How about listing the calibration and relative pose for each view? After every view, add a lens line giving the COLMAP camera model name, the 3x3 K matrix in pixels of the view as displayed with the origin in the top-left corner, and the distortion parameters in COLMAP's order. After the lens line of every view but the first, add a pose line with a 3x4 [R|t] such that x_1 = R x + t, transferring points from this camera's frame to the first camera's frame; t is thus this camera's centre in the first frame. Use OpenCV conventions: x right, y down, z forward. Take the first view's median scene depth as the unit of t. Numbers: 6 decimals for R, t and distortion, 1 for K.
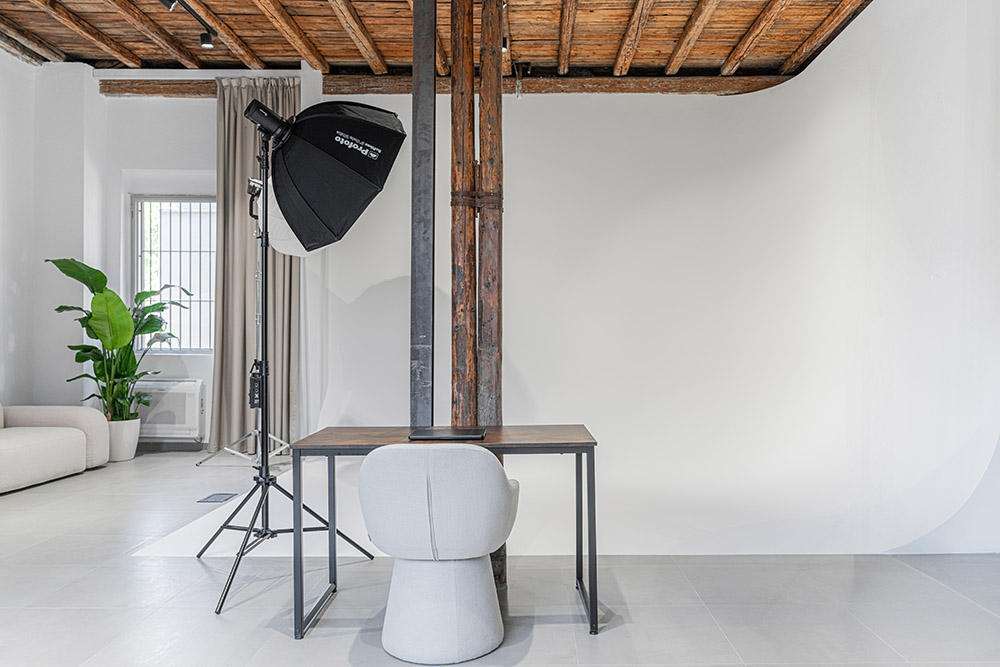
lens RADIAL K [[707.0, 0, 500.9], [0, 707.0, 349.9], [0, 0, 1]] dist [0.000466, 0.002492]
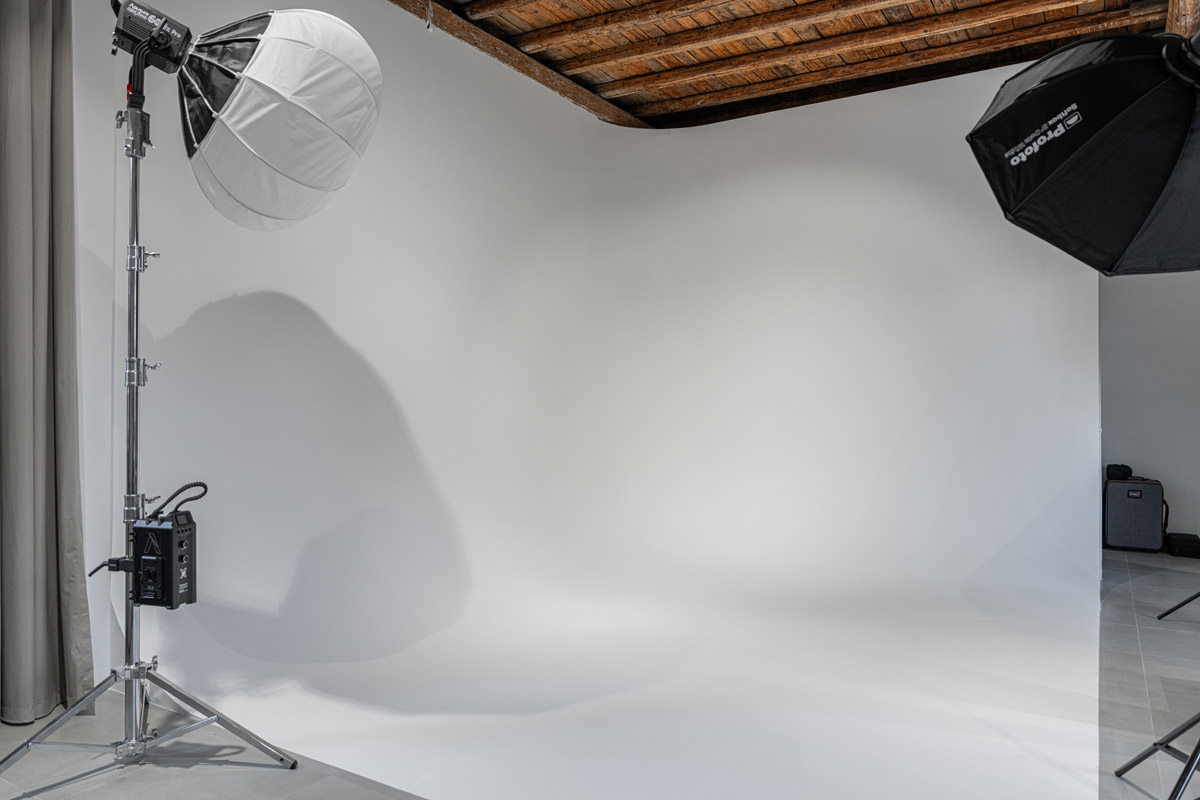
lens RADIAL K [[809.4, 0, 582.5], [0, 809.4, 401.0], [0, 0, 1]] dist [0.002335, 0.000905]
pose [[0.539805, -0.001643, 0.841789, -0.526387], [0.006956, 0.999973, -0.002509, -0.022533], [-0.841762, 0.007210, 0.539801, 0.512381]]
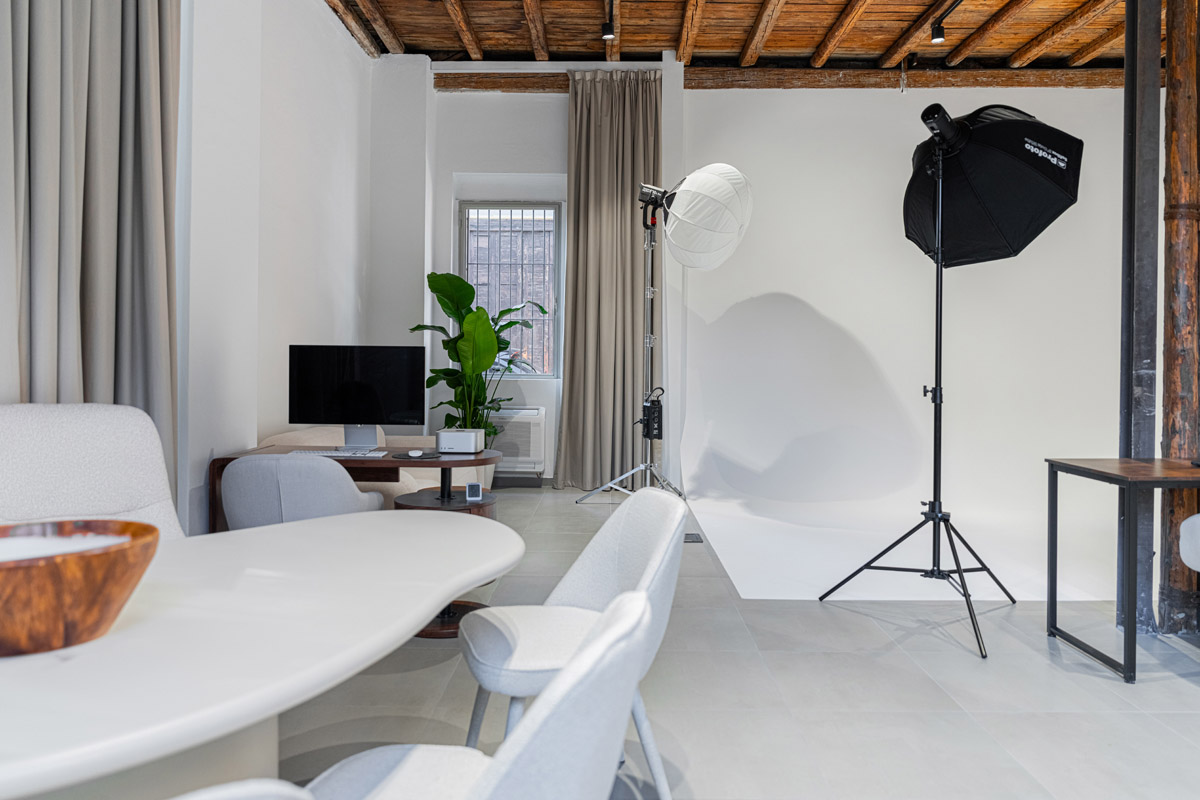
lens RADIAL K [[812.0, 0, 595.7], [0, 812.0, 378.0], [0, 0, 1]] dist [-0.001435, 0.002128]
pose [[0.999951, 0.002325, -0.009580, -0.363229], [-0.002285, 0.999989, 0.004107, 0.000192], [0.009589, -0.004085, 0.999946, -0.030158]]
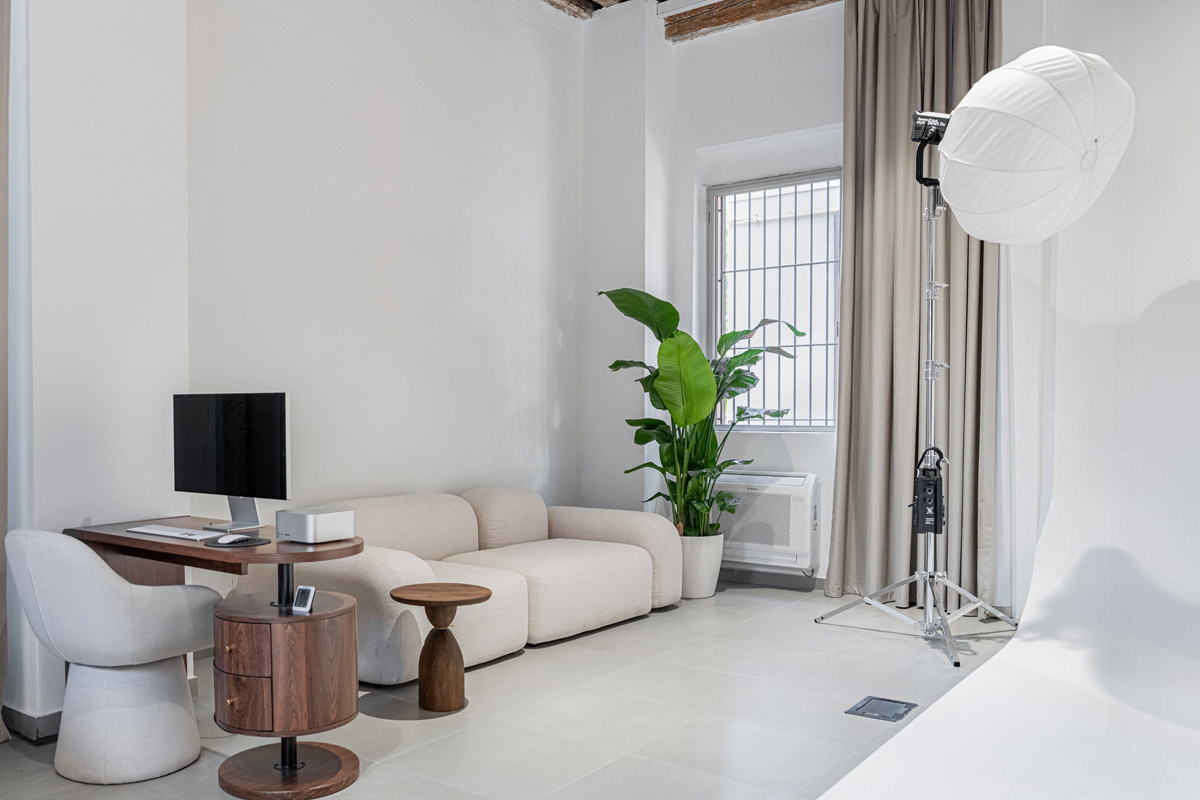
lens RADIAL K [[968.4, 0, 493.6], [0, 968.4, 444.0], [0, 0, 1]] dist [-0.002948, -0.000283]
pose [[0.785992, 0.011207, -0.618135, -0.132058], [0.002893, 0.999758, 0.021805, -0.002965], [0.618230, -0.018927, 0.785769, 0.184952]]
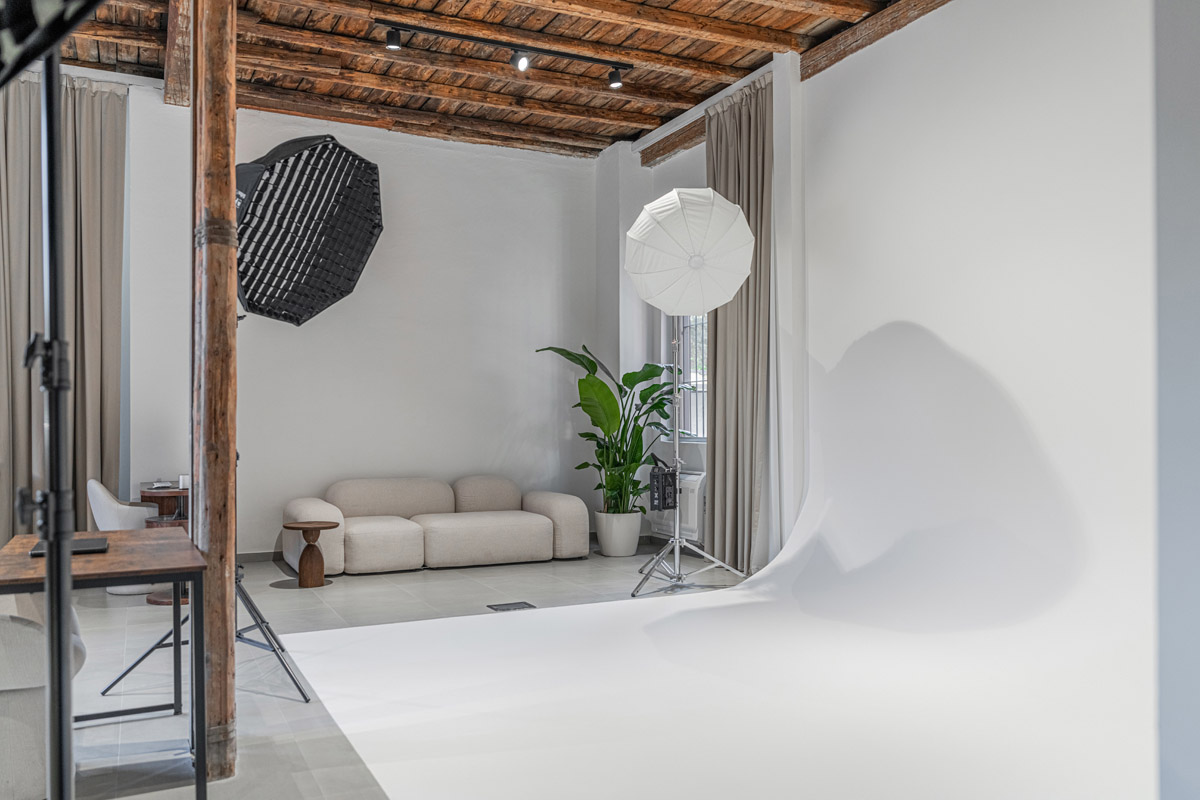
lens RADIAL K [[863.0, 0, 595.7], [0, 863.0, 437.3], [0, 0, 1]] dist [-0.000494, 0.000495]
pose [[0.468106, 0.001625, -0.883671, 0.439191], [-0.004551, 0.999989, -0.000572, 0.000705], [0.883660, 0.004289, 0.468109, 0.421089]]
